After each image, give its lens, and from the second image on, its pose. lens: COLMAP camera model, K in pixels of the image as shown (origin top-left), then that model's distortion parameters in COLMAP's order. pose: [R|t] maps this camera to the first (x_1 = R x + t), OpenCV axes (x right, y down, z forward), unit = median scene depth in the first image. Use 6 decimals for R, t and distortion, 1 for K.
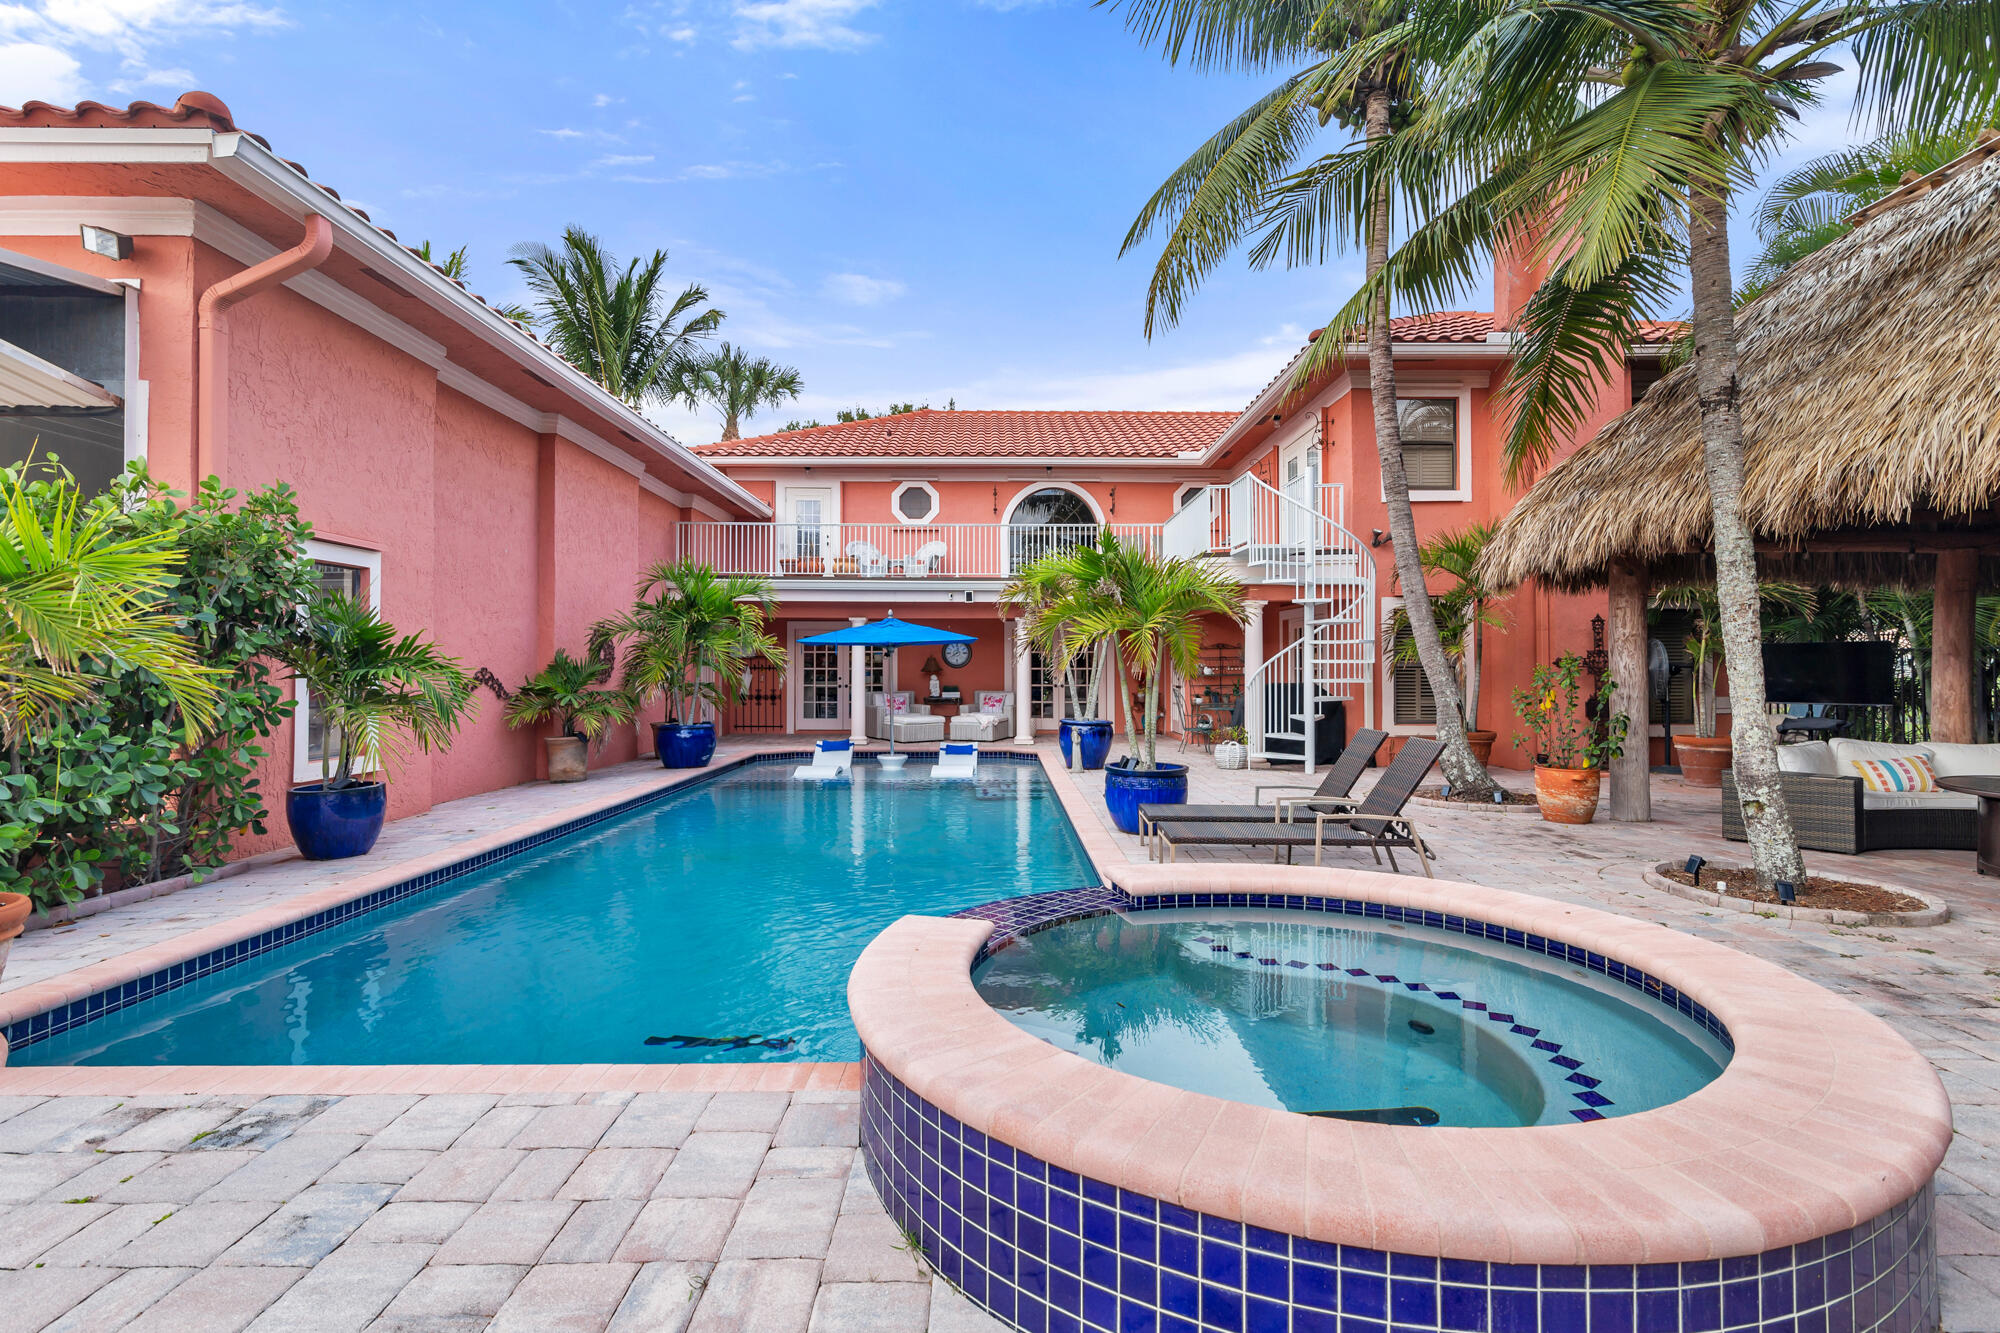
lens RADIAL K [[915.7, 0, 1000.3], [0, 915.7, 661.2], [0, 0, 1]] dist [0.004971, -0.000548]
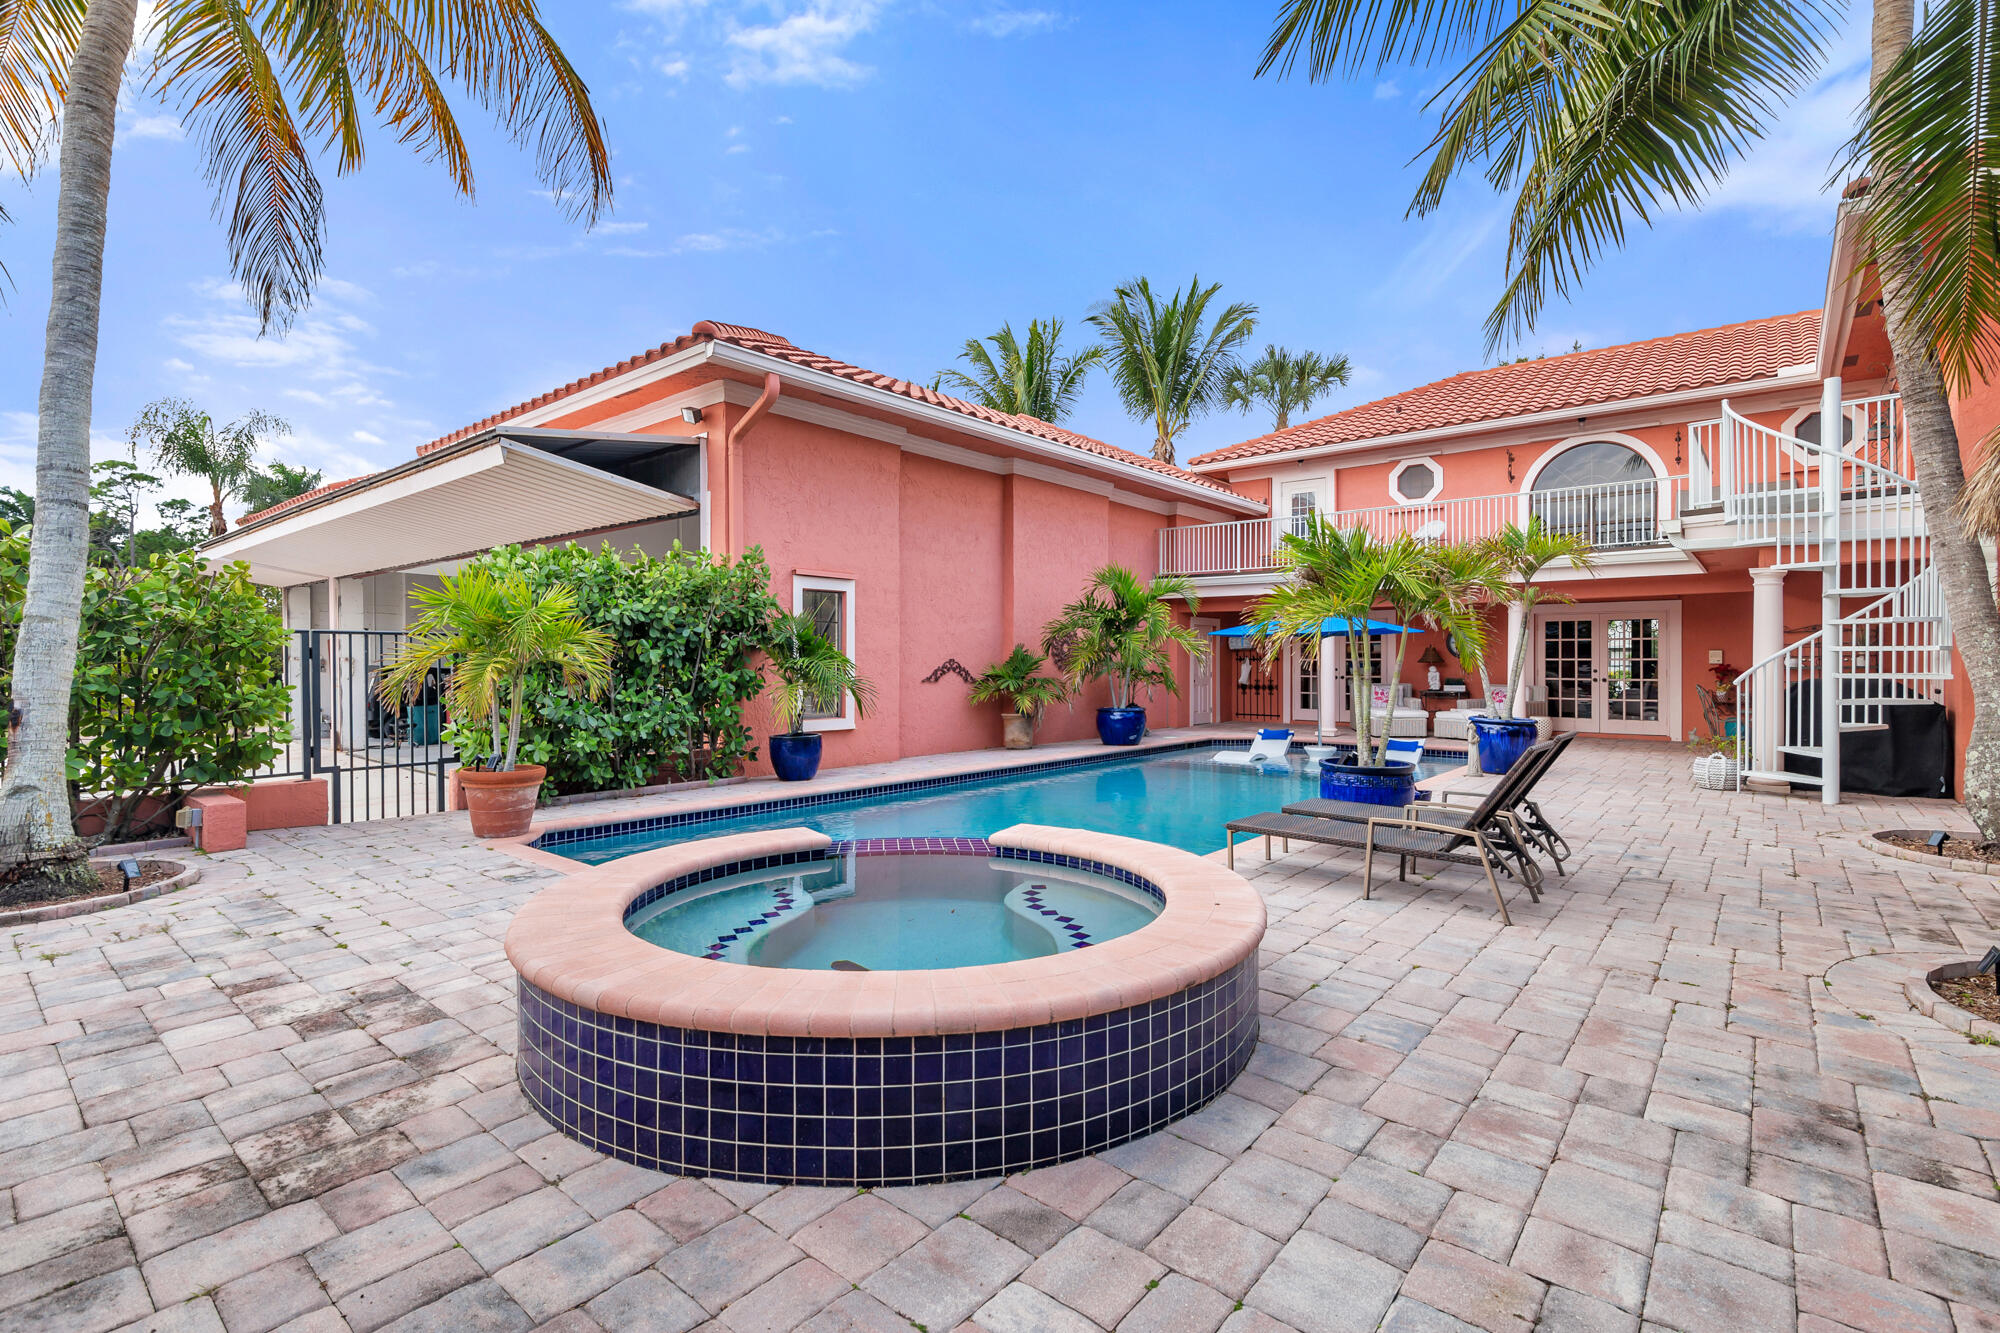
lens RADIAL K [[915.7, 0, 1003.3], [0, 915.7, 667.3], [0, 0, 1]] dist [0.004971, -0.000548]
pose [[0.762398, 0.004761, -0.647091, 0.303006], [0.005448, 0.999890, 0.013776, 0.001183], [0.647086, -0.014028, 0.762288, 0.025859]]
